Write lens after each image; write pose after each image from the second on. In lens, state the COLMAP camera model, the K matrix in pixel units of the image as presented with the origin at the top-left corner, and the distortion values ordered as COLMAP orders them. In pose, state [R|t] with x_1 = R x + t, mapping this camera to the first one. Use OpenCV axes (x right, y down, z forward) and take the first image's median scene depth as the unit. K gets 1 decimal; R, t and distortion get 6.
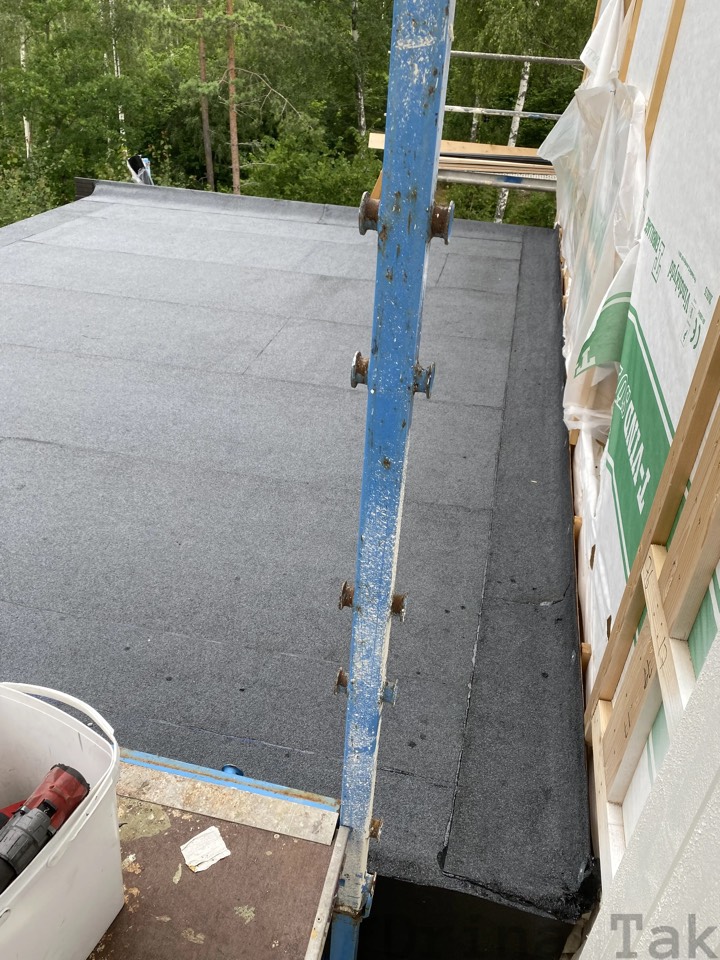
lens RADIAL K [[740.8, 0, 361.4], [0, 740.8, 484.7], [0, 0, 1]] dist [0.042094, -0.042251]
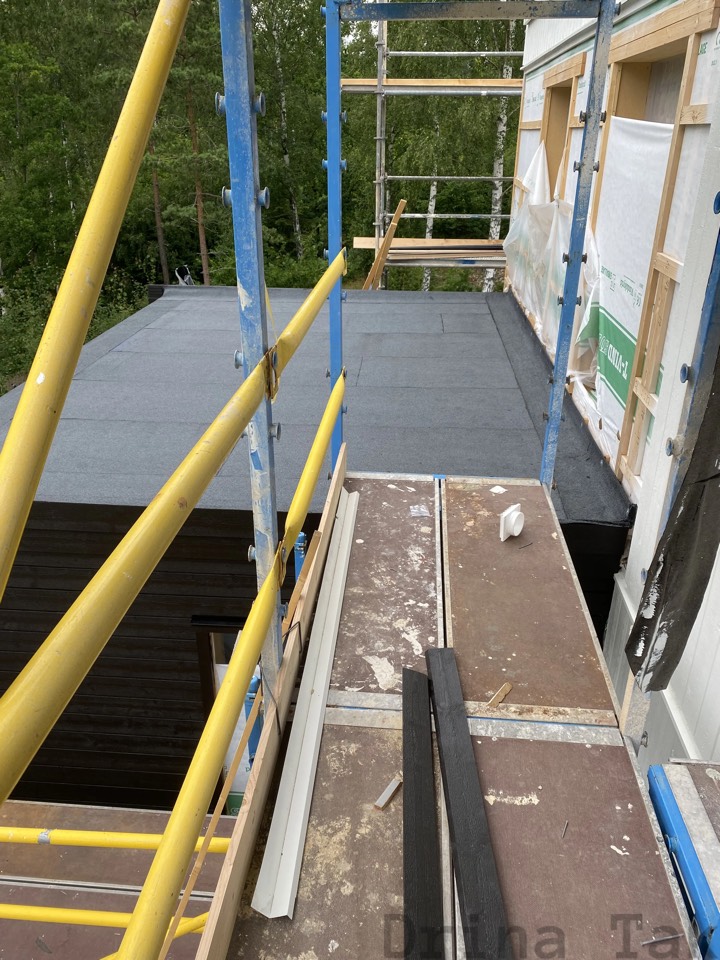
lens RADIAL K [[740.8, 0, 353.5], [0, 740.8, 476.5], [0, 0, 1]] dist [0.042094, -0.042251]
pose [[0.990853, -0.100618, 0.089929, -0.226641], [0.111036, 0.986601, -0.119543, 0.163055], [-0.076696, 0.128434, 0.988748, -0.387221]]
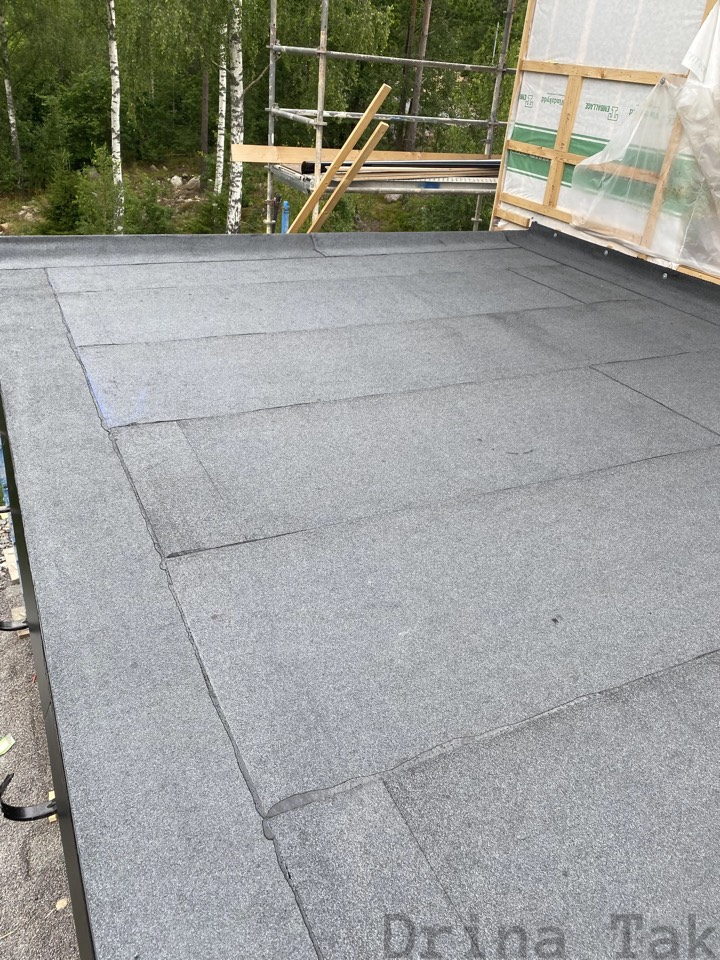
lens RADIAL K [[740.8, 0, 367.1], [0, 740.8, 478.1], [0, 0, 1]] dist [0.042094, -0.042251]
pose [[0.788187, -0.296465, 0.539323, -0.655787], [0.295546, 0.951000, 0.090839, -0.211826], [-0.539827, 0.087797, 0.837185, 0.356457]]
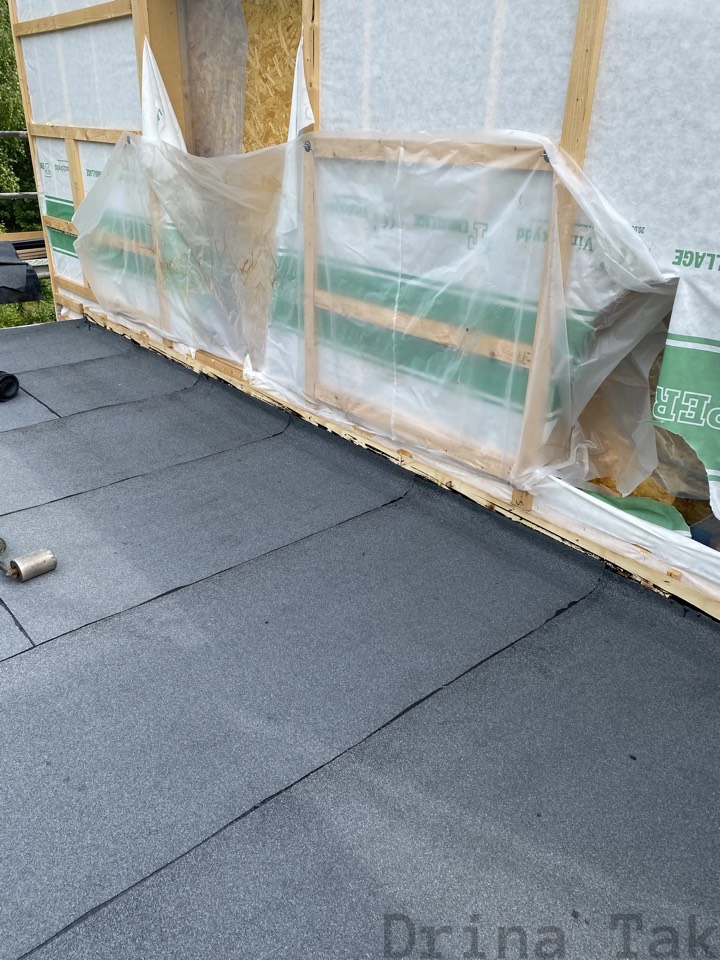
lens RADIAL K [[740.8, 0, 387.3], [0, 740.8, 475.6], [0, 0, 1]] dist [0.042094, -0.042251]
pose [[0.599439, -0.375405, 0.706925, -0.237008], [0.436636, 0.893574, 0.104277, -0.141601], [-0.670836, 0.246162, 0.699559, 0.259540]]
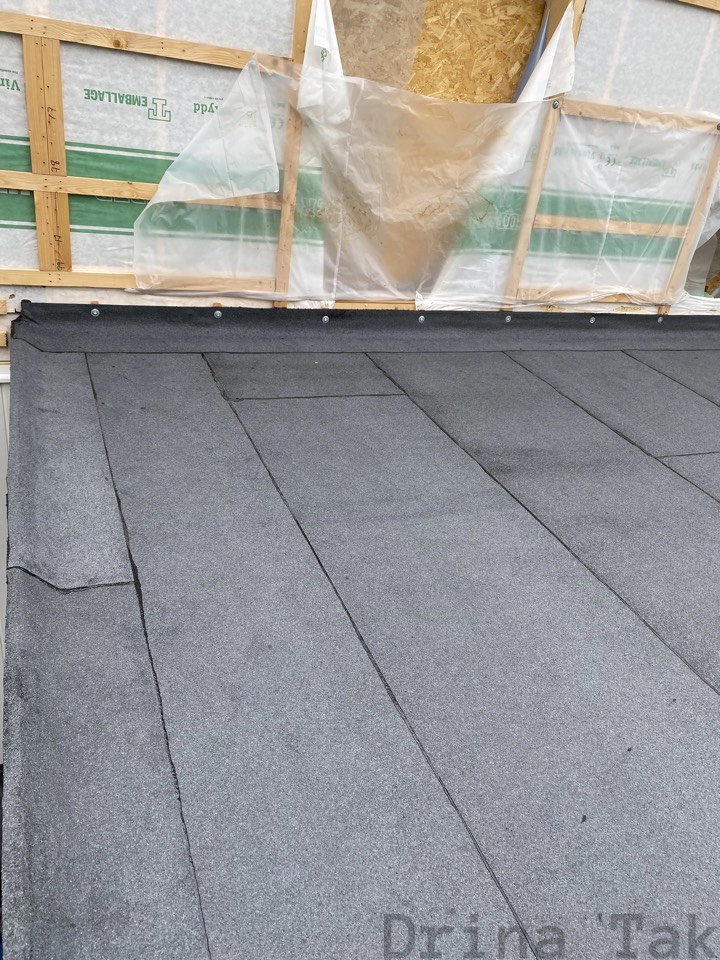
lens RADIAL K [[740.8, 0, 354.2], [0, 740.8, 475.4], [0, 0, 1]] dist [0.042094, -0.042251]
pose [[-0.534742, -0.508859, 0.674621, -0.365694], [0.305681, 0.627798, 0.715841, -0.692204], [-0.787788, 0.589009, -0.180162, 1.139266]]
